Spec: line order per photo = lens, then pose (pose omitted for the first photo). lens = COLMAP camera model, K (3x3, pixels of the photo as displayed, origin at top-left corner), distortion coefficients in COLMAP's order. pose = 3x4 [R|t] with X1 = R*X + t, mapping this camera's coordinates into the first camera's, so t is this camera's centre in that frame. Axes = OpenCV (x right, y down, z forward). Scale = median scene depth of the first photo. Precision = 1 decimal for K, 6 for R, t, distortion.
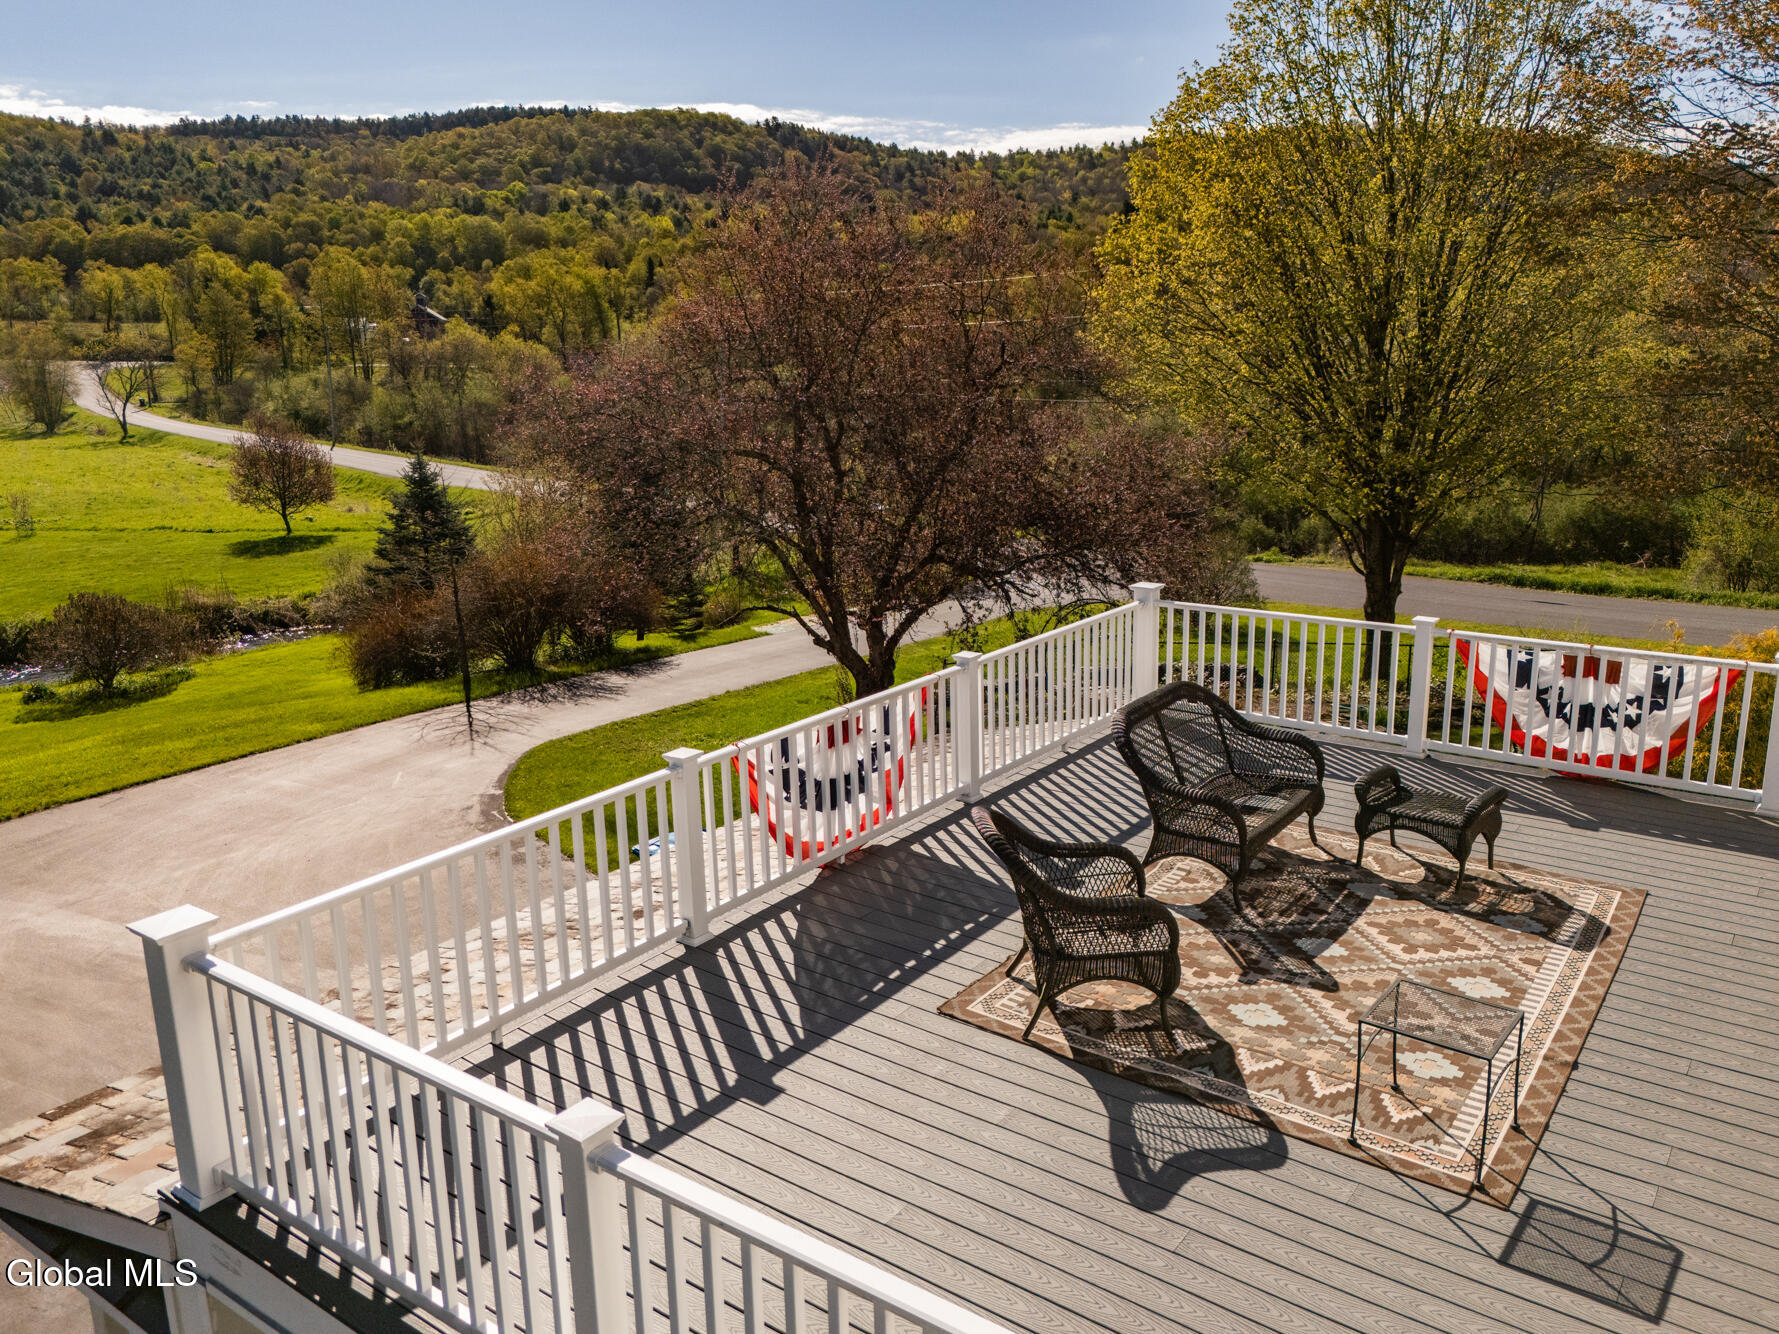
lens RADIAL K [[1335.9, 0, 890.5], [0, 1335.9, 661.7], [0, 0, 1]] dist [0.066870, -0.055776]
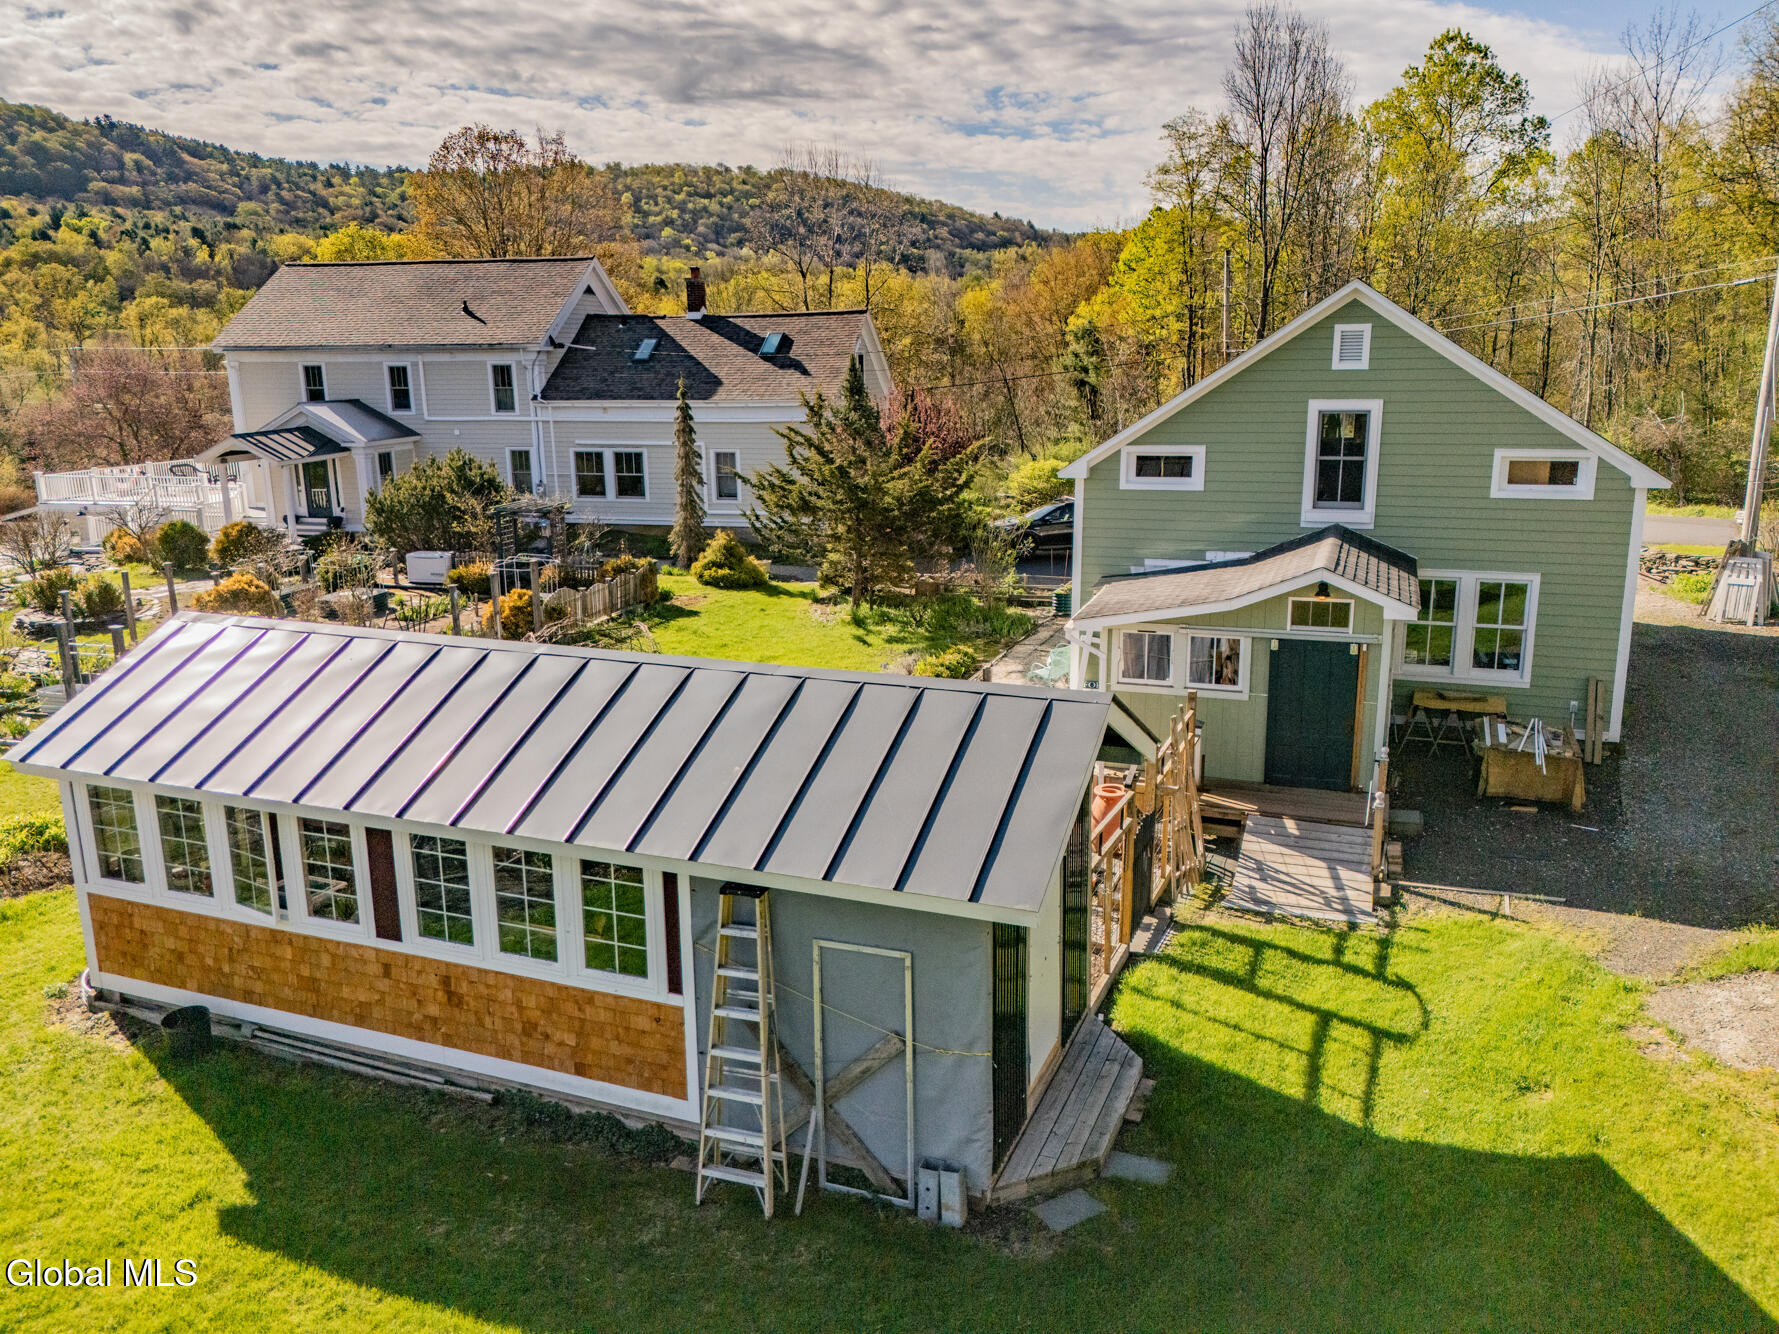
lens RADIAL K [[1335.9, 0, 890.5], [0, 1335.9, 661.7], [0, 0, 1]] dist [0.066870, -0.055776]
pose [[0.915100, -0.084100, 0.394360, 0.011012], [0.089668, 0.995962, 0.004325, 0.020357], [-0.393131, 0.031404, 0.918946, -0.102749]]
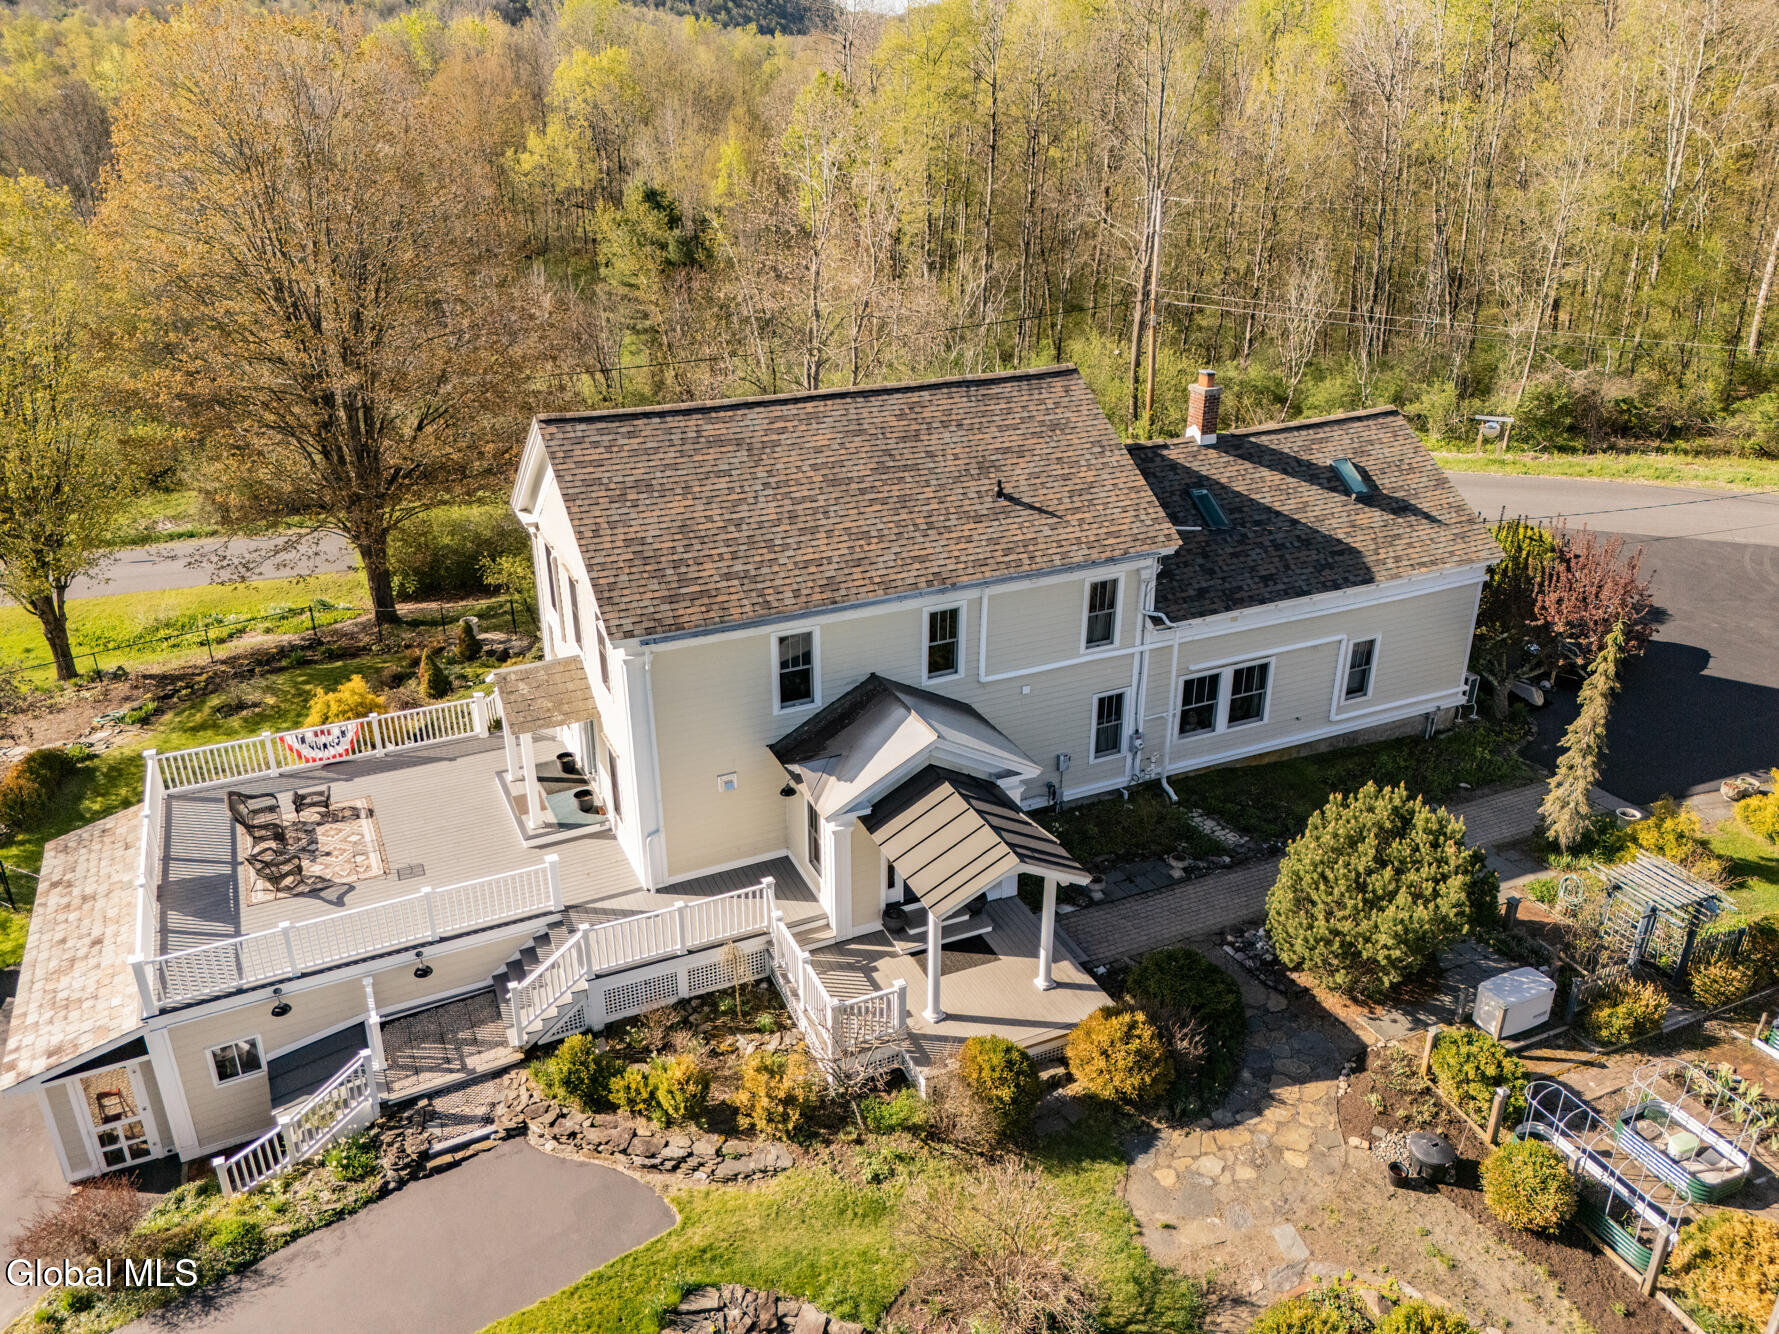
lens RADIAL K [[1316.2, 0, 897.6], [0, 1316.2, 665.0], [0, 0, 1]] dist [0.077092, -0.071834]
pose [[0.462738, -0.344766, 0.816706, -0.026004], [0.196406, 0.938252, 0.284794, -0.014595], [-0.864464, 0.028621, 0.501880, -0.033579]]
